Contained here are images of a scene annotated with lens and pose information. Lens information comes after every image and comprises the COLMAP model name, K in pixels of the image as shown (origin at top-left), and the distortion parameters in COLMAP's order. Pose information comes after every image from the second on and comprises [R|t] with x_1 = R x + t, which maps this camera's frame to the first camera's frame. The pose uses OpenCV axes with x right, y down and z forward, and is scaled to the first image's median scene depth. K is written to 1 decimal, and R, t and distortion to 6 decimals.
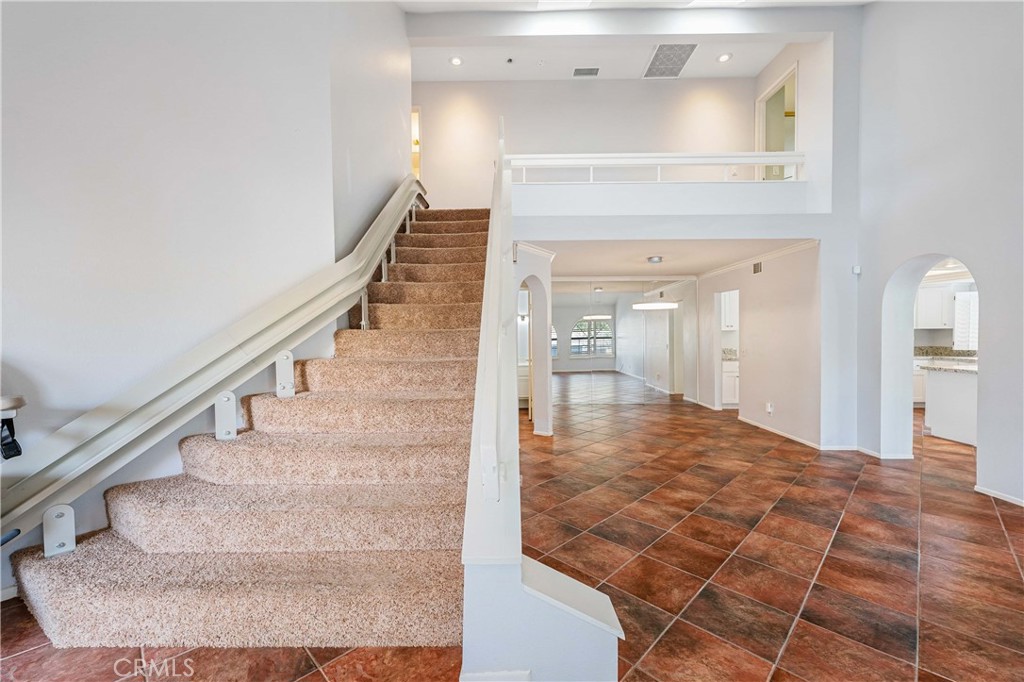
lens RADIAL K [[419.0, 0, 511.5], [0, 419.0, 339.9], [0, 0, 1]] dist [0.000686, 0.000445]
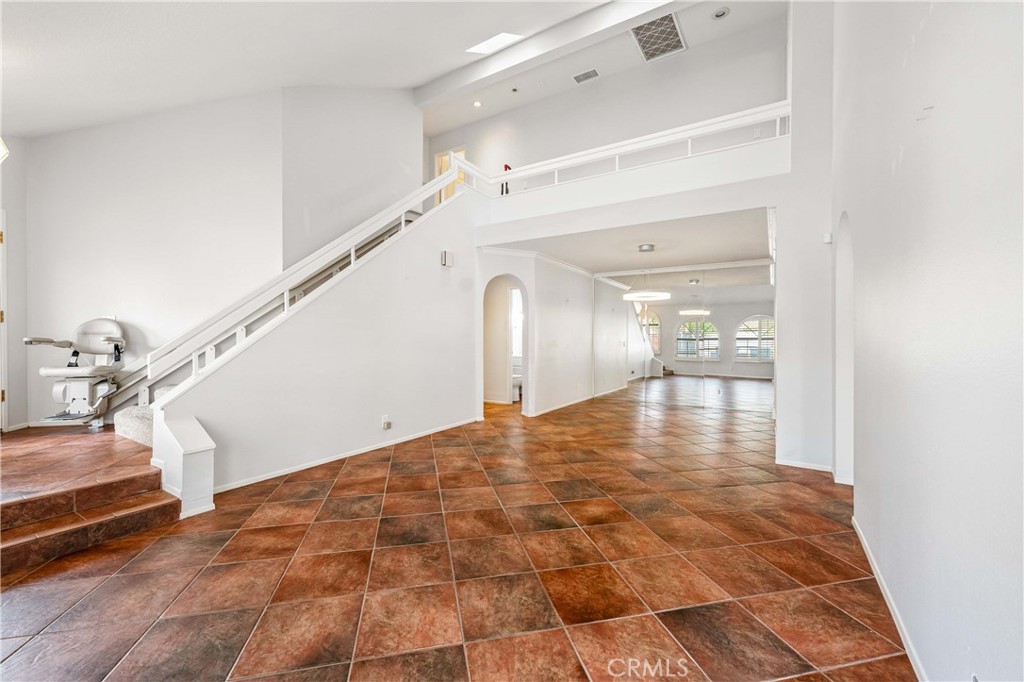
lens RADIAL K [[419.0, 0, 506.5], [0, 419.0, 337.8], [0, 0, 1]] dist [0.000686, 0.000445]
pose [[0.844874, 0.010578, -0.534860, 0.923051], [-0.017529, 0.999815, -0.007915, 0.042133], [0.534678, 0.016062, 0.844903, 0.030513]]
